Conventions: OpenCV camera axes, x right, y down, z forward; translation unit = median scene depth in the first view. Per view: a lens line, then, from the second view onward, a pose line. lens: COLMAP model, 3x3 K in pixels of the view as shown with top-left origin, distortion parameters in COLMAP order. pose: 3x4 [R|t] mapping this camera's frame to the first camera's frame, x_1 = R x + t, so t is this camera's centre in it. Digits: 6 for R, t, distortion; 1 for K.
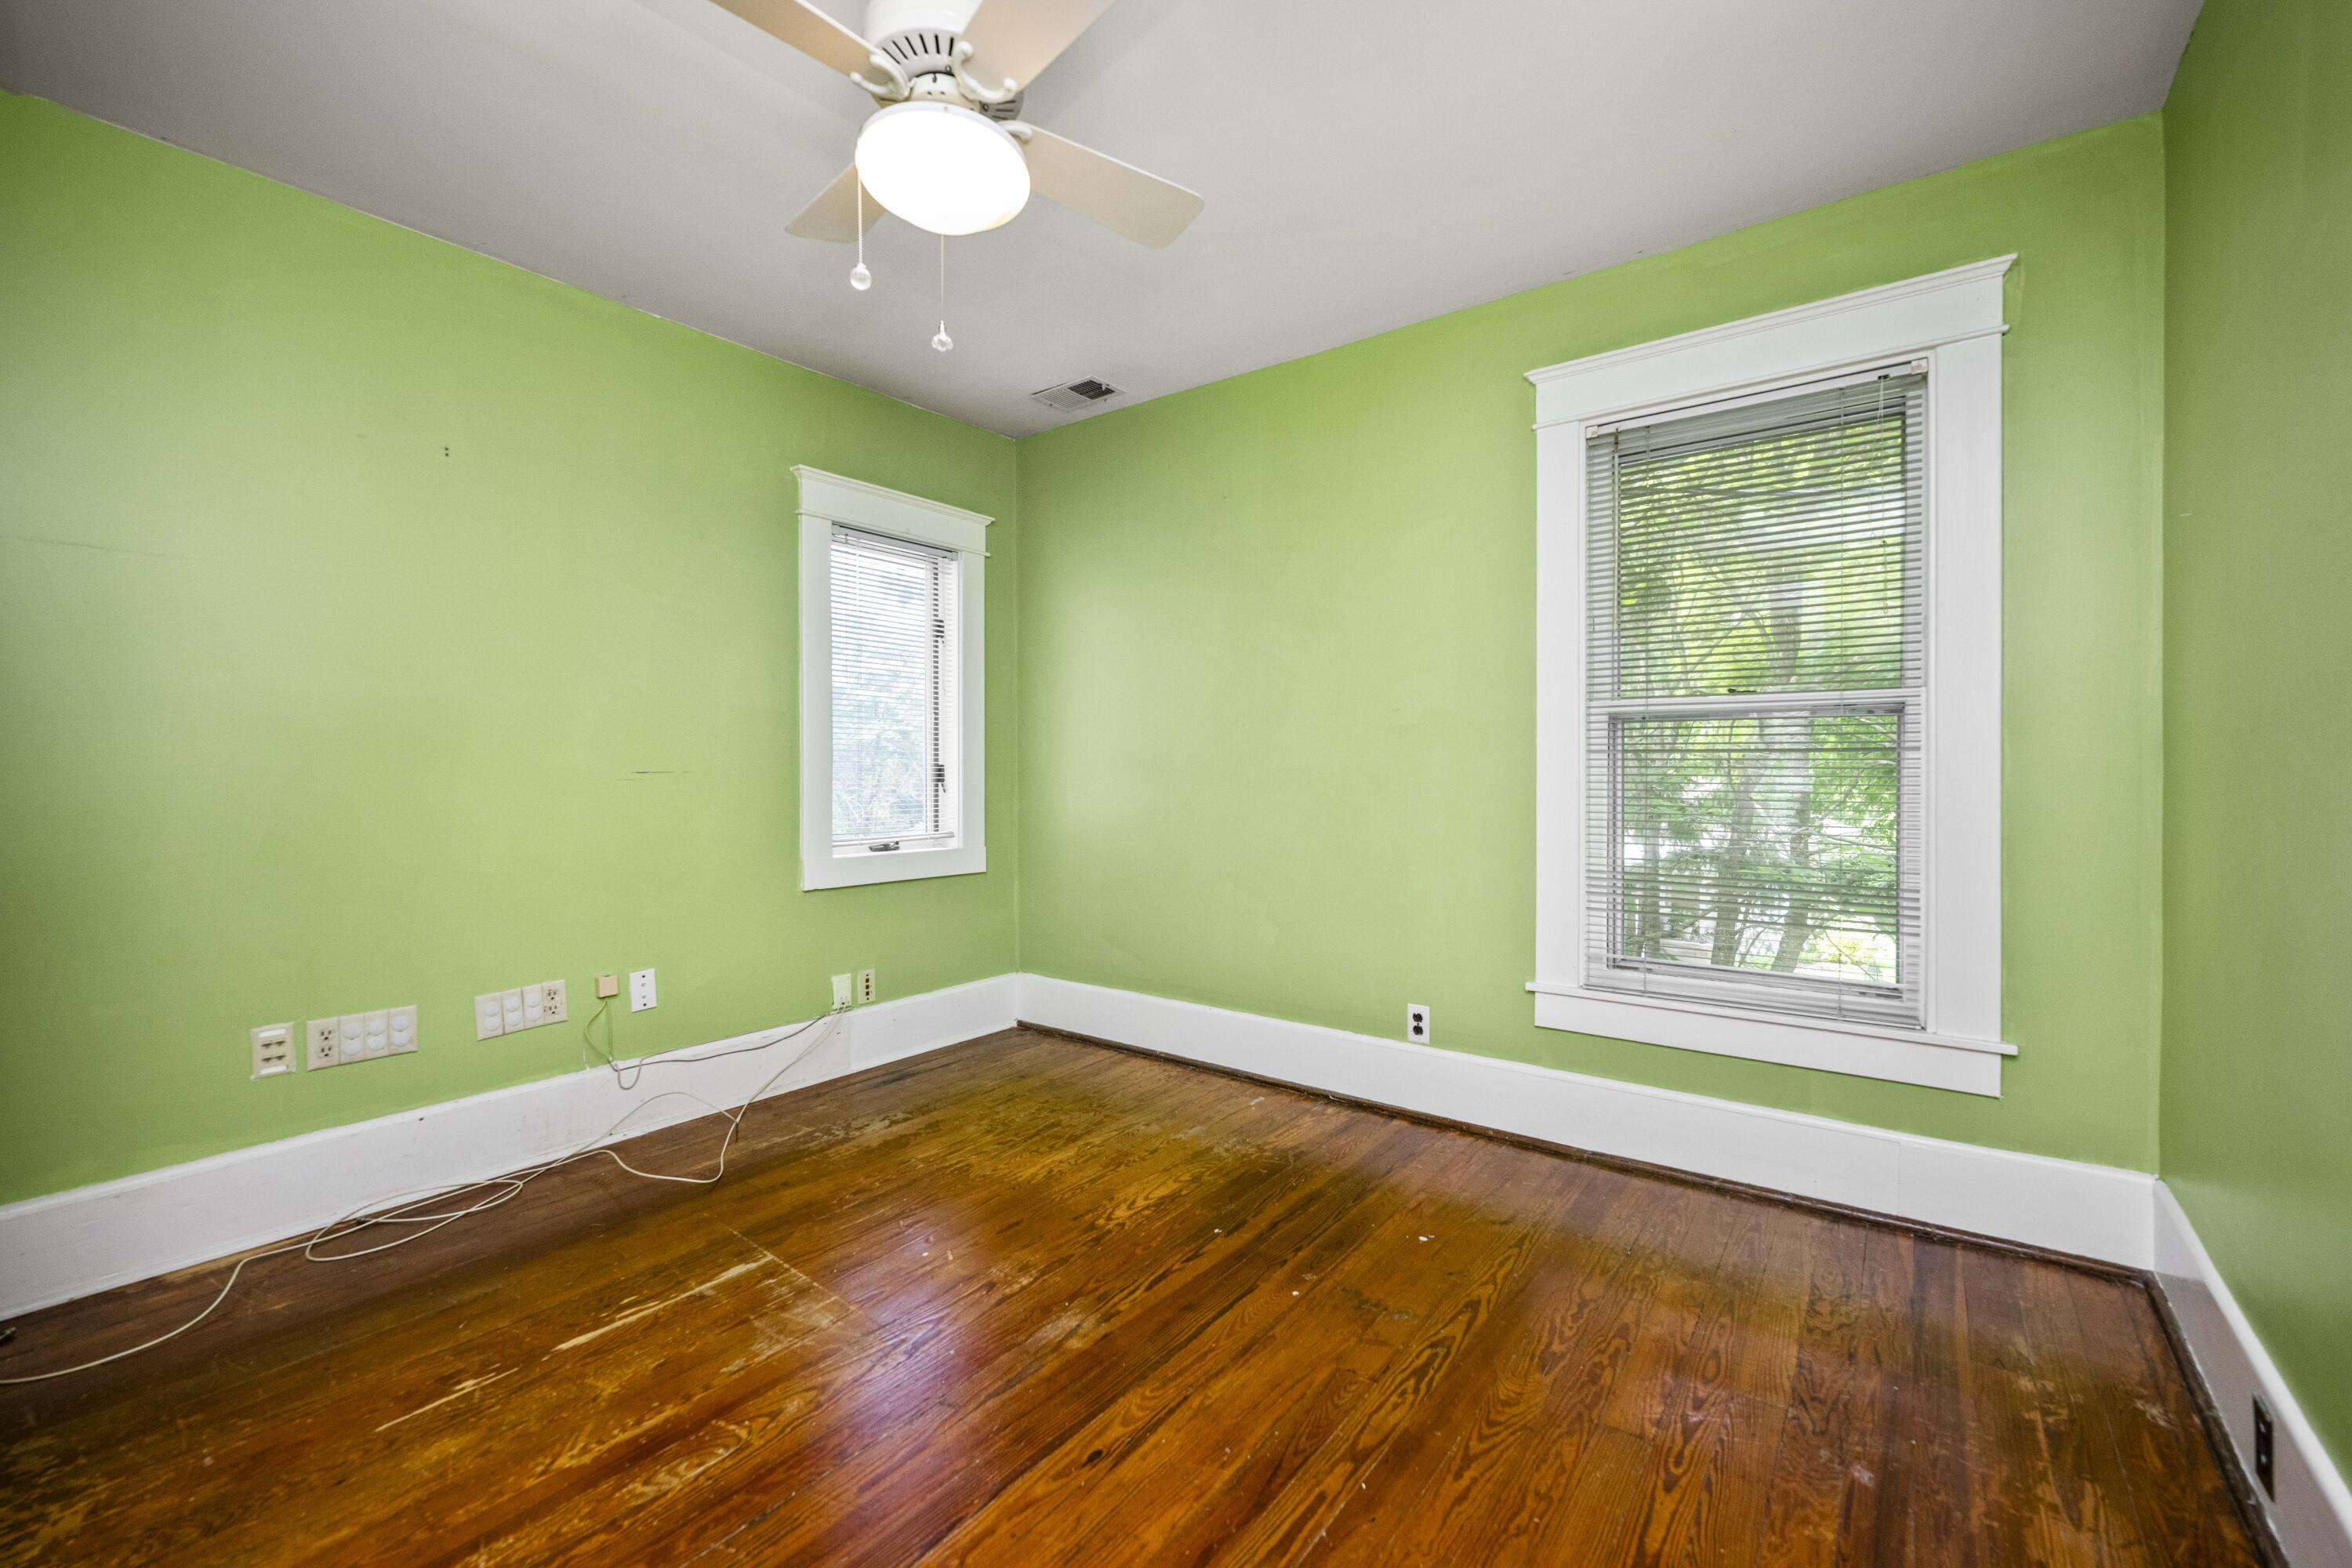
lens RADIAL K [[964.6, 0, 1161.2], [0, 964.6, 774.7], [0, 0, 1]] dist [0.001830, 0.000010]
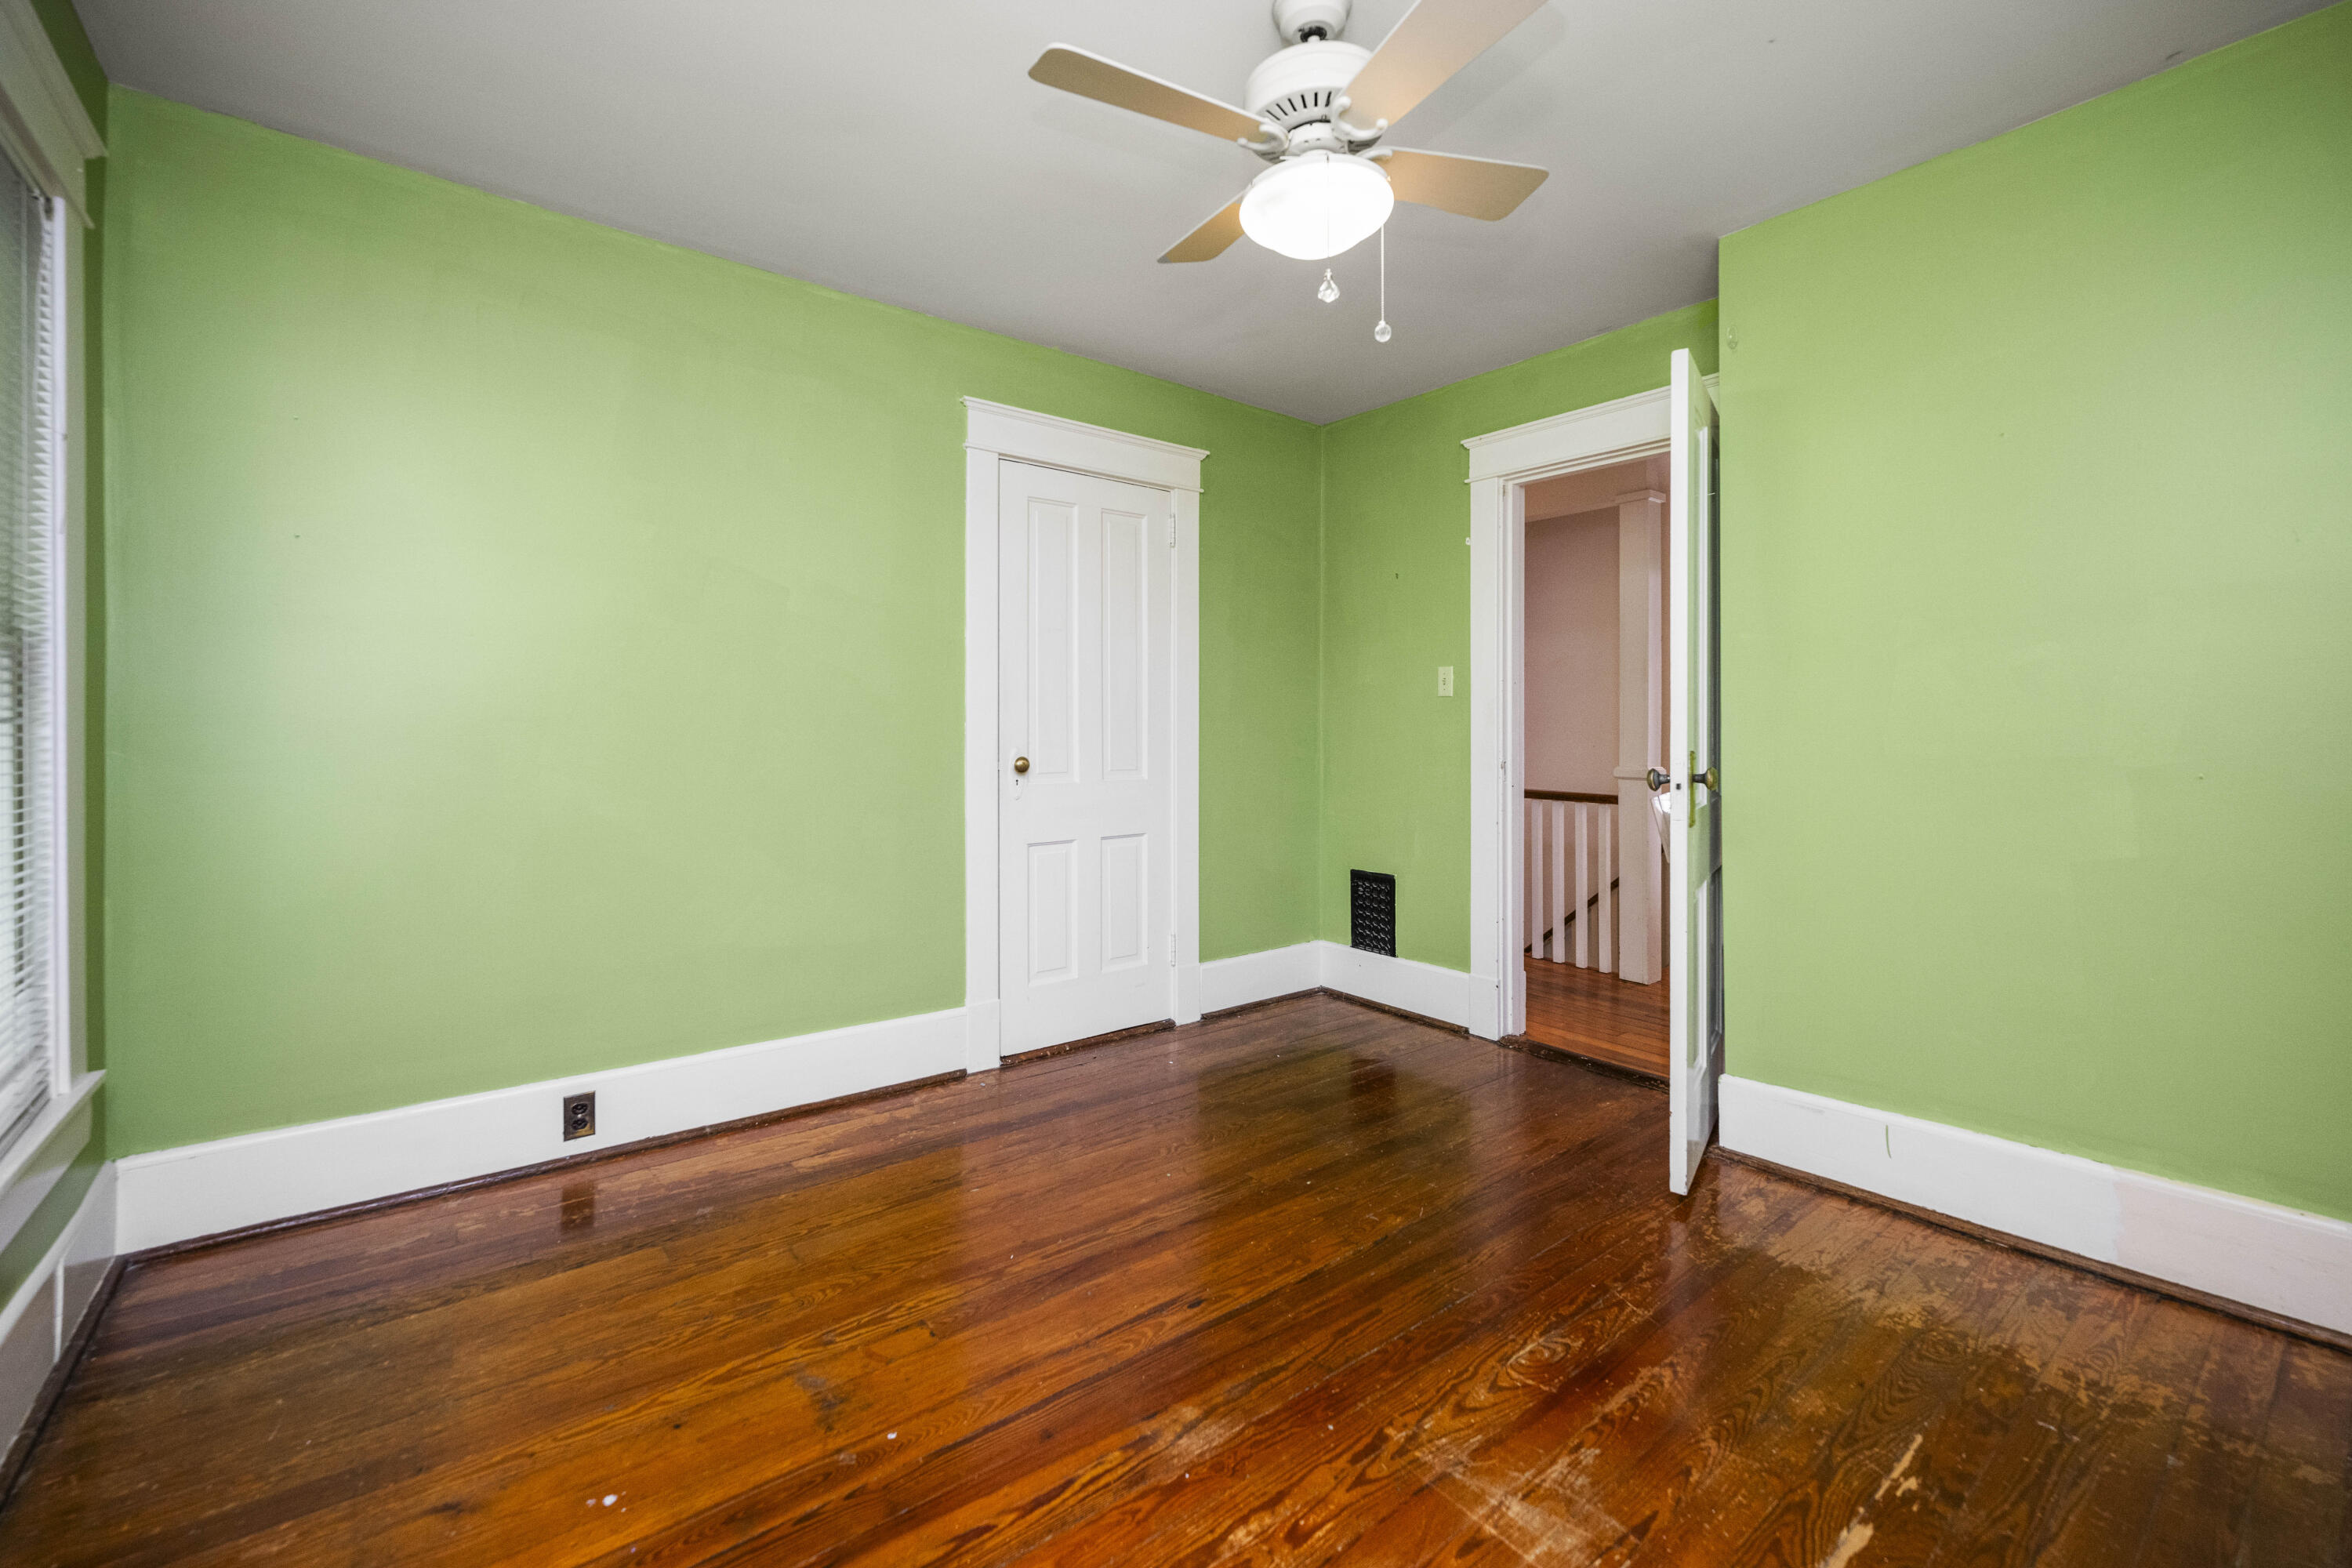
lens RADIAL K [[964.6, 0, 1161.2], [0, 964.6, 774.7], [0, 0, 1]] dist [0.001830, 0.000010]
pose [[-0.966907, -0.007337, 0.255024, -0.297774], [0.005668, 0.998722, 0.050224, -0.026323], [-0.255066, 0.050007, -0.965630, 1.915619]]
